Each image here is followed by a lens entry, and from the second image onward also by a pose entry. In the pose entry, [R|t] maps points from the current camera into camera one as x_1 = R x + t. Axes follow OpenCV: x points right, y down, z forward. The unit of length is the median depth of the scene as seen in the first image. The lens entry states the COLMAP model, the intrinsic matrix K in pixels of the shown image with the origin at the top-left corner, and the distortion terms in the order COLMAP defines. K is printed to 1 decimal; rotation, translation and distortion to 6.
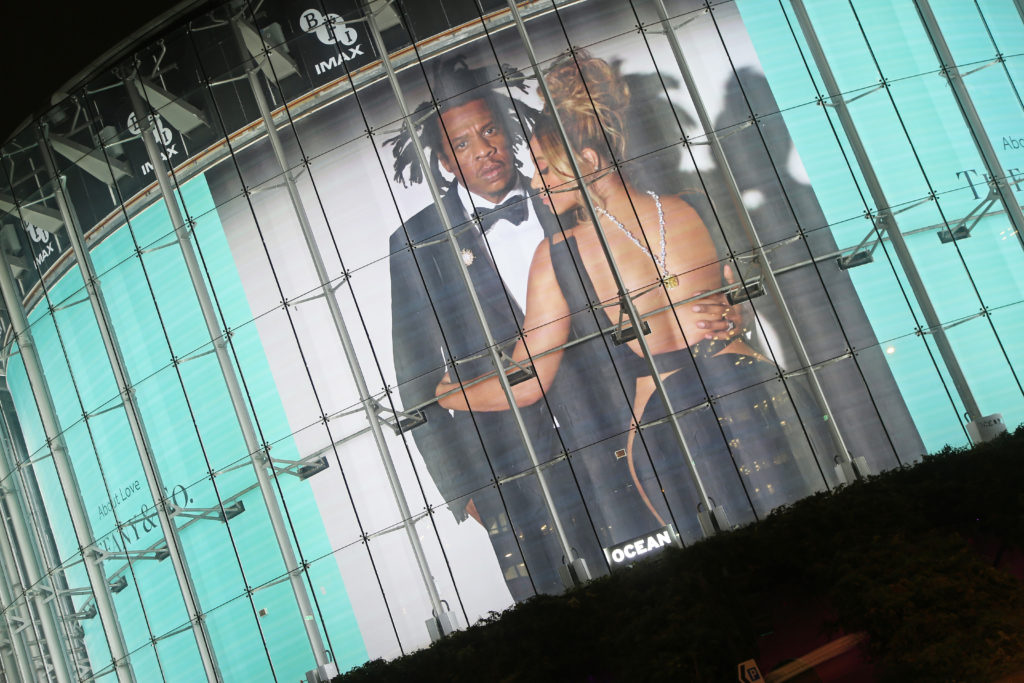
lens RADIAL K [[1813.5, 0, 504.6], [0, 1813.5, 344.4], [0, 0, 1]] dist [0.325863, 0.000000]
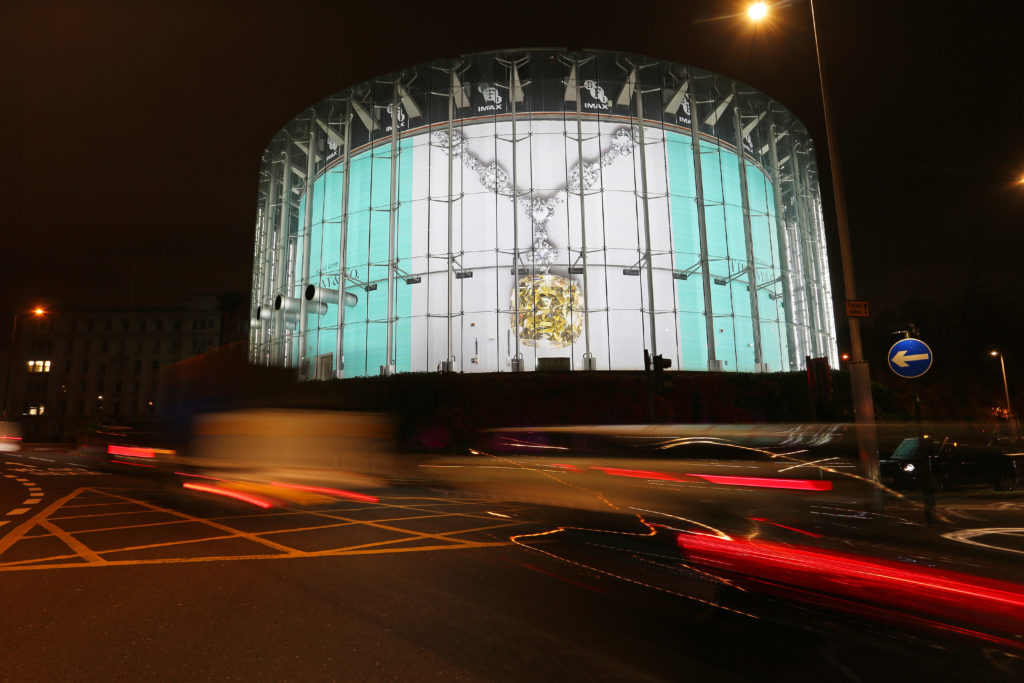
lens RADIAL K [[695.1, 0, 517.5], [0, 695.1, 318.7], [0, 0, 1]] dist [-0.016182, 0.000220]
pose [[0.938383, 0.341647, 0.052111, -0.017802], [-0.343019, 0.939118, 0.019894, 0.050151], [-0.042142, -0.036543, 0.998443, 0.174620]]
